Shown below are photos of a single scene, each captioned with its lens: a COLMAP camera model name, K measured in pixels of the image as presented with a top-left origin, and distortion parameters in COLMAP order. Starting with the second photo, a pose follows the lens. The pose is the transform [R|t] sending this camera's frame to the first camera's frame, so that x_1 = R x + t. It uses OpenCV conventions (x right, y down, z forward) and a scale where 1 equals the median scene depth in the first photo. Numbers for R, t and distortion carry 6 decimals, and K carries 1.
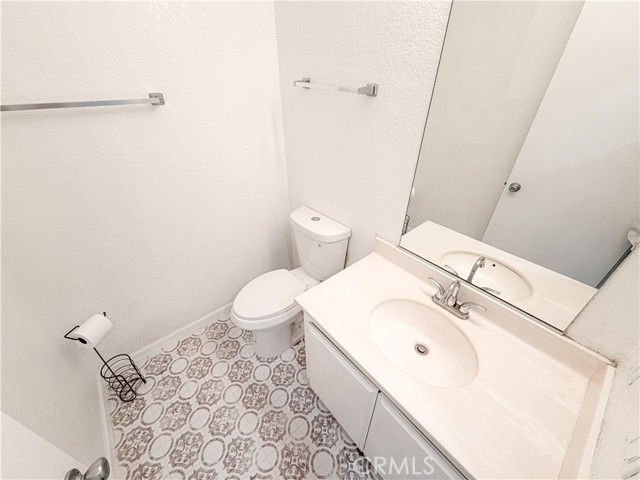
lens RADIAL K [[257.6, 0, 320.7], [0, 257.6, 242.7], [0, 0, 1]] dist [-0.001523, 0.000177]
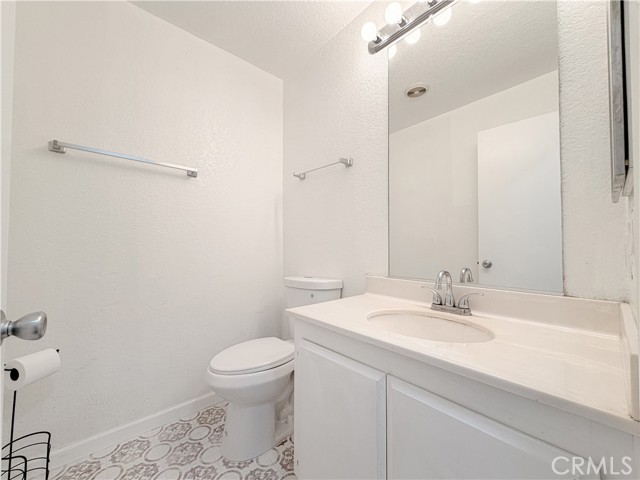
lens RADIAL K [[257.6, 0, 321.5], [0, 257.6, 240.3], [0, 0, 1]] dist [-0.001523, 0.000177]
pose [[0.999355, -0.001289, 0.035877, -0.003368], [0.022011, 0.811464, -0.583987, 0.368383], [-0.028360, 0.584400, 0.810970, 0.059478]]
